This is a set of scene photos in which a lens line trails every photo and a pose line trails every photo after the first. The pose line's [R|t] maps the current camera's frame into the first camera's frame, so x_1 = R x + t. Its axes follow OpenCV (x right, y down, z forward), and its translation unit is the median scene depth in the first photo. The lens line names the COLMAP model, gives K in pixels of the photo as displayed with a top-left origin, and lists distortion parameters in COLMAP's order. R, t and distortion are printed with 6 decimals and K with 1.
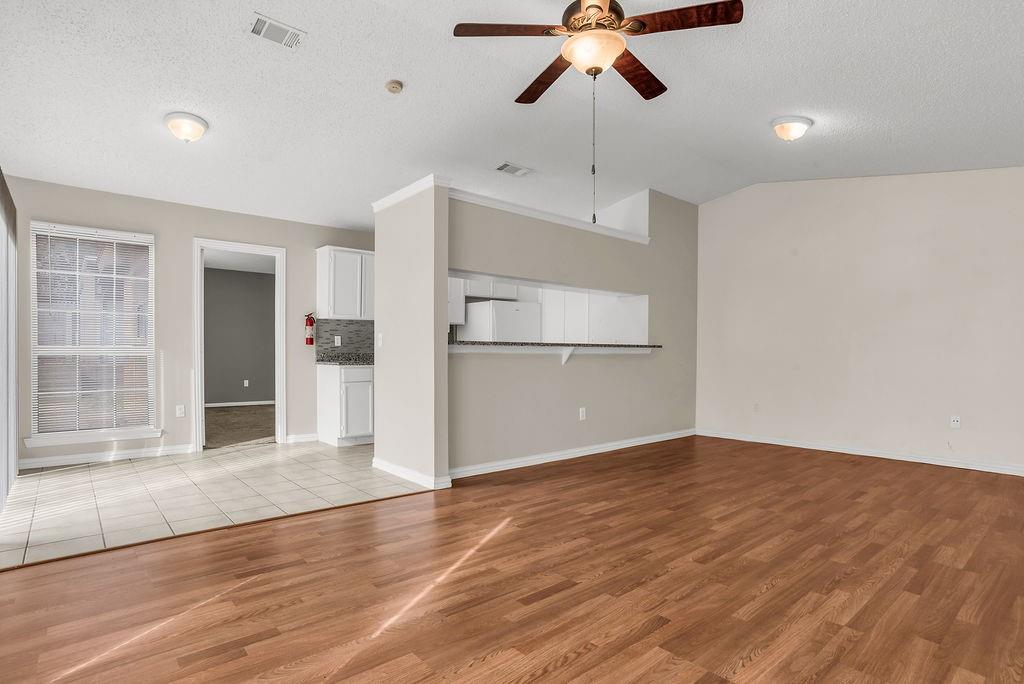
lens RADIAL K [[531.1, 0, 479.5], [0, 531.1, 354.0], [0, 0, 1]] dist [0.000980, 0.000901]
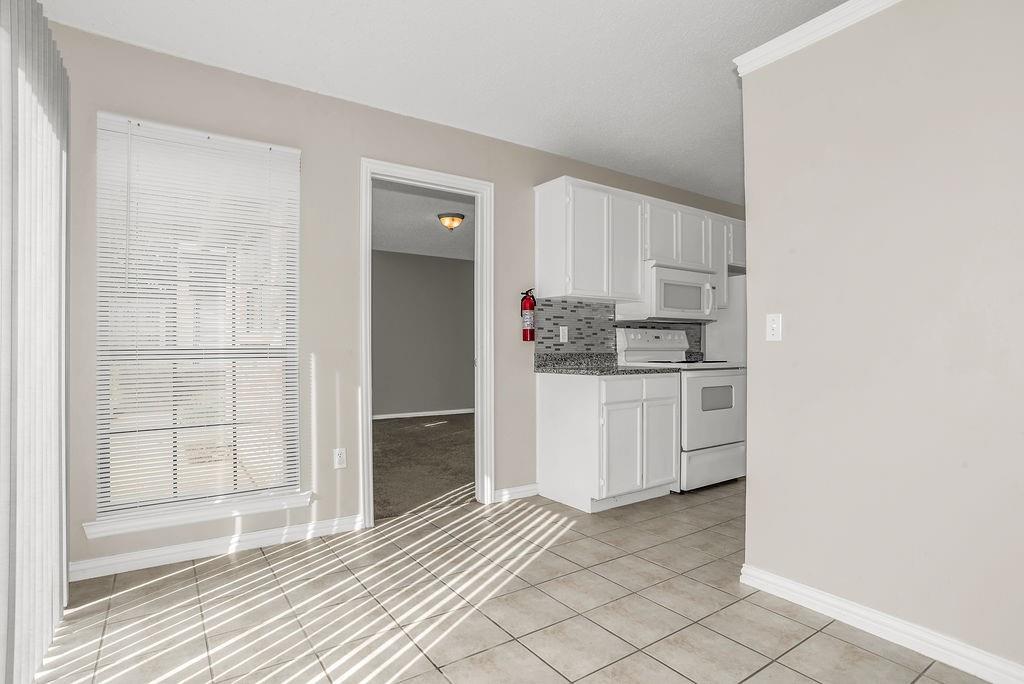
lens RADIAL K [[528.4, 0, 512.0], [0, 528.4, 342.0], [0, 0, 1]] dist [-0.077569, 0.035877]
pose [[0.998070, -0.008604, -0.061500, -0.308975], [0.007614, 0.999838, -0.016319, -0.006253], [0.061631, 0.015819, 0.997974, 0.403334]]
